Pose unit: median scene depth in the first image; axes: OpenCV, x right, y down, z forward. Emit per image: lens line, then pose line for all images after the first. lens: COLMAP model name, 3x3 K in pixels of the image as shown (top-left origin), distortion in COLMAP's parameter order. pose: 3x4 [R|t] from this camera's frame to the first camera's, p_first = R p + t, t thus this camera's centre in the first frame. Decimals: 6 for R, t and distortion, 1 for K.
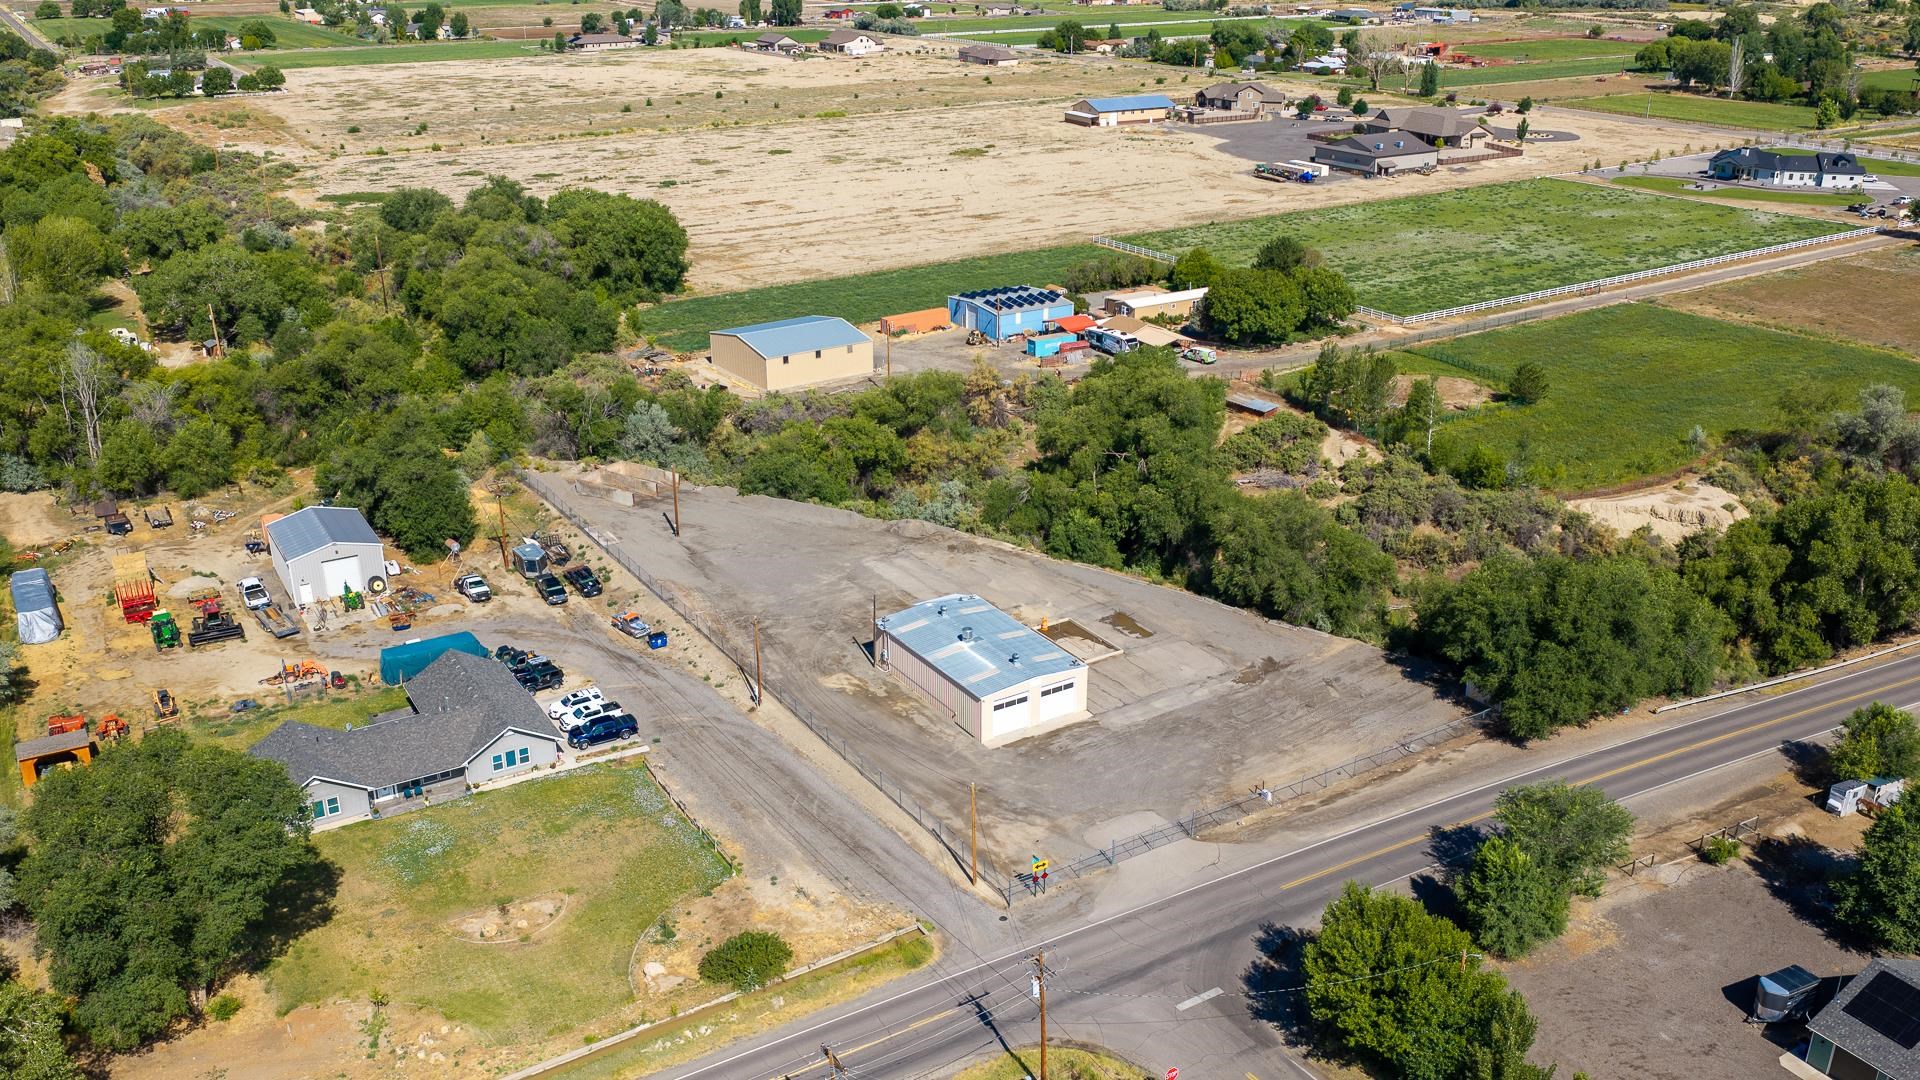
lens RADIAL K [[1597.2, 0, 960.0], [0, 1597.2, 540.0], [0, 0, 1]] dist [0.004476, -0.015170]
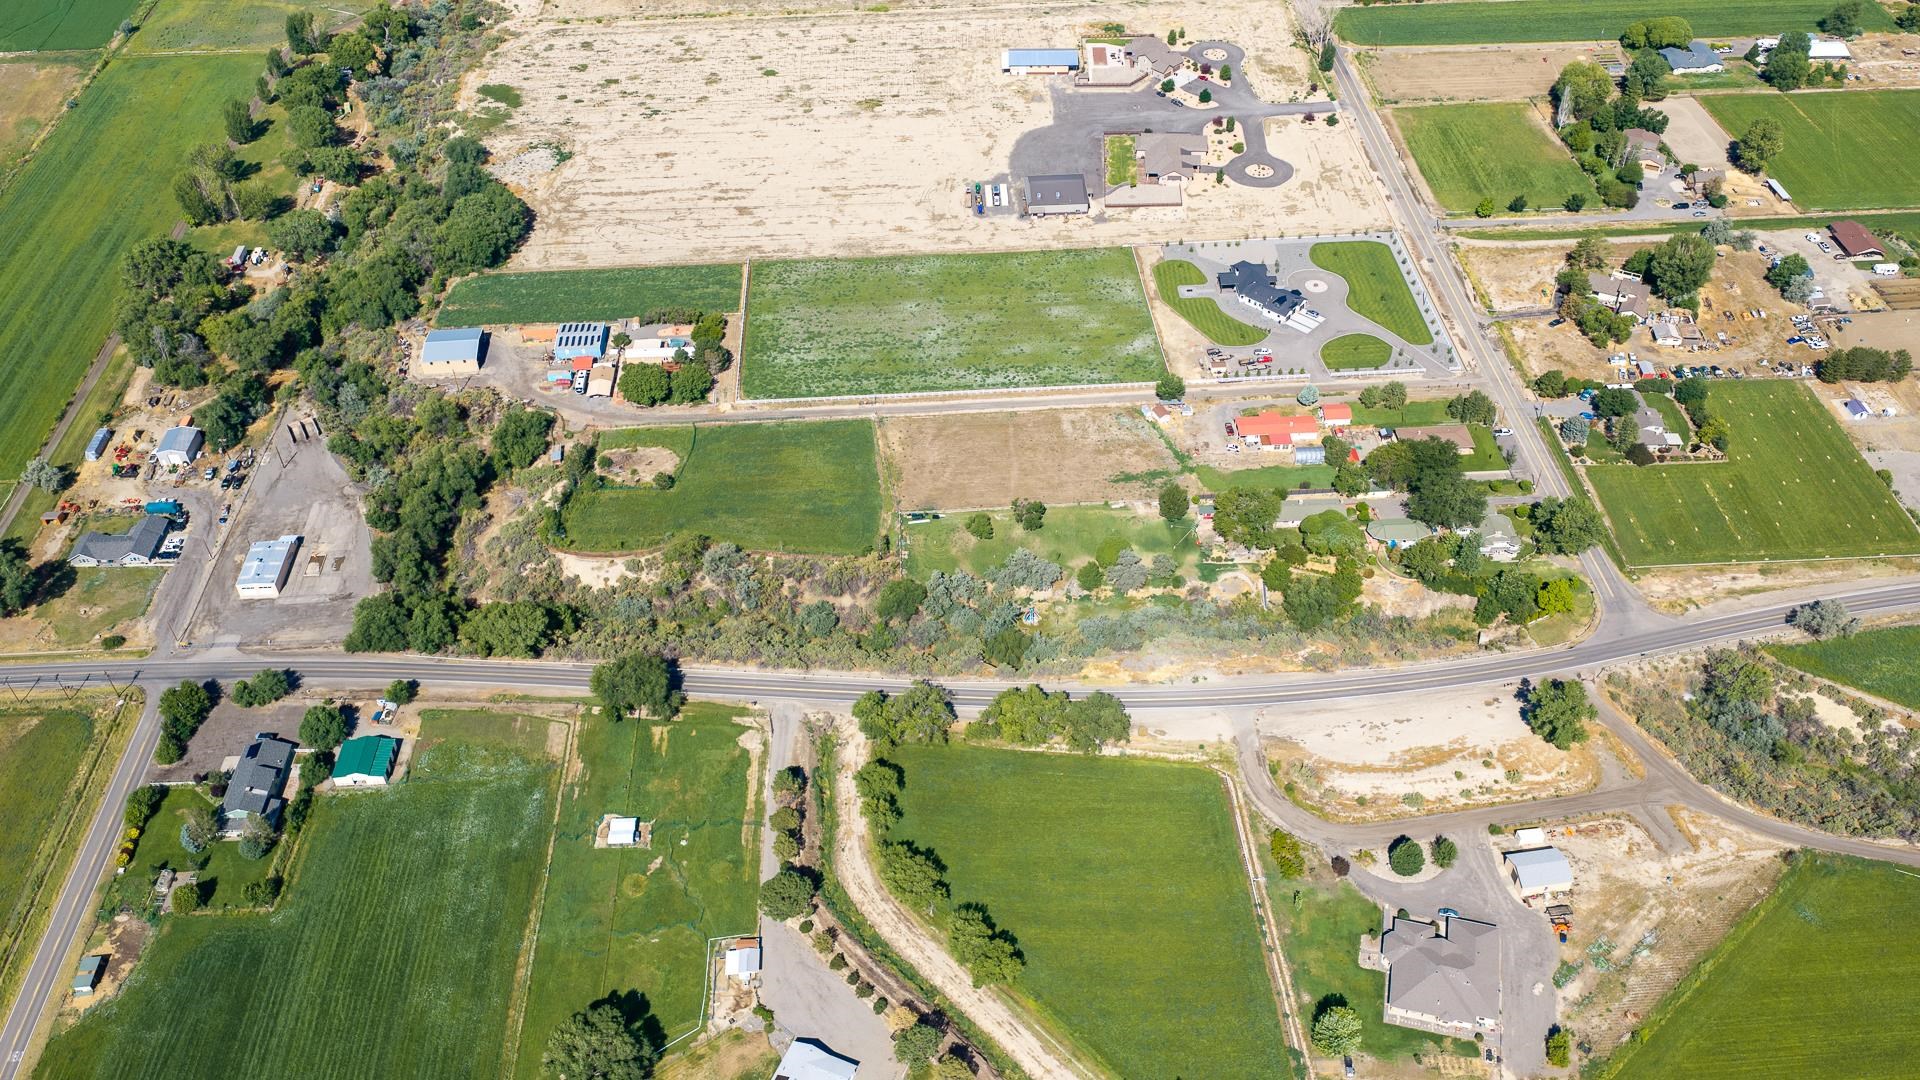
lens RADIAL K [[1597.2, 0, 960.0], [0, 1597.2, 540.0], [0, 0, 1]] dist [0.004476, -0.015170]
pose [[0.870662, 0.322050, -0.371796, 2.100829], [-0.170407, 0.906541, 0.386194, -1.270340], [0.461422, -0.272888, 0.844170, -0.926598]]
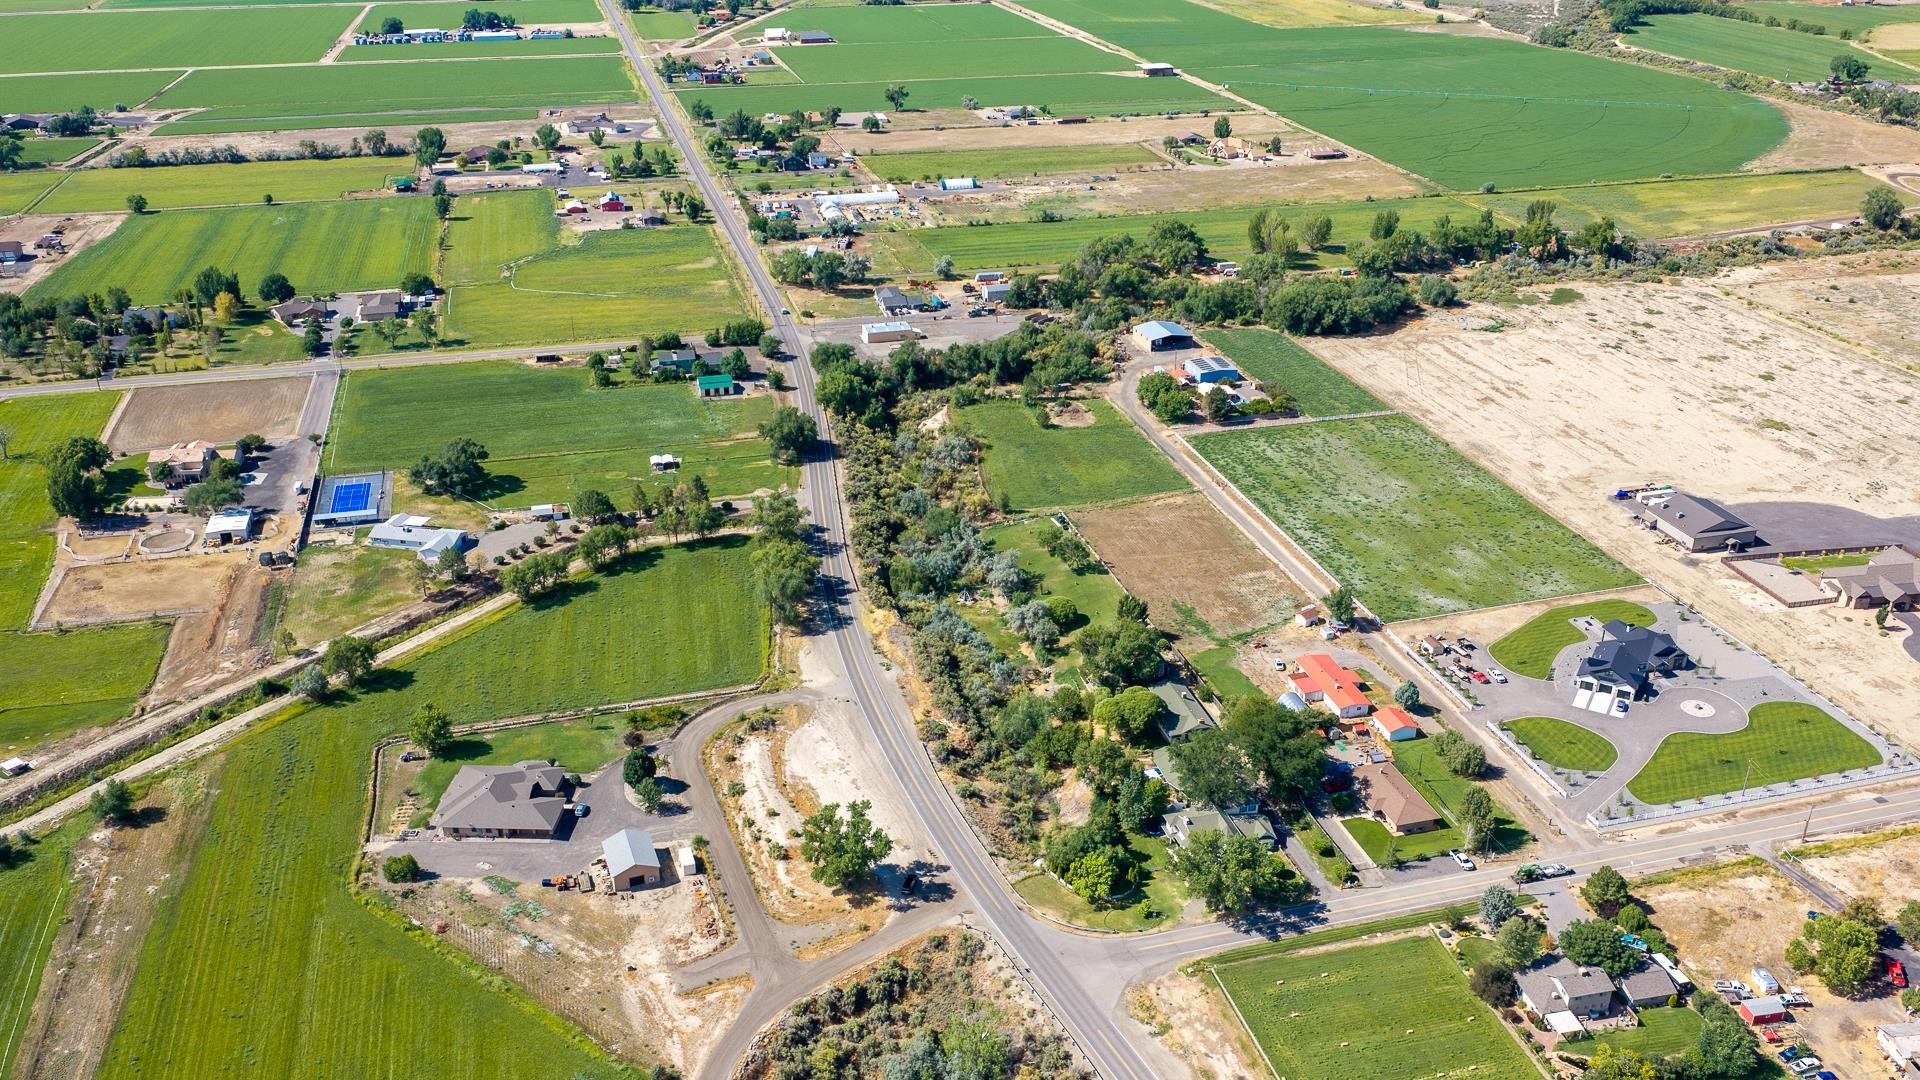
lens RADIAL K [[1597.2, 0, 960.0], [0, 1597.2, 540.0], [0, 0, 1]] dist [0.004476, -0.015170]
pose [[-0.301633, 0.407431, -0.861985, 3.561941], [-0.350805, 0.793243, 0.497696, -1.550346], [0.886540, 0.452510, -0.096339, 1.644122]]
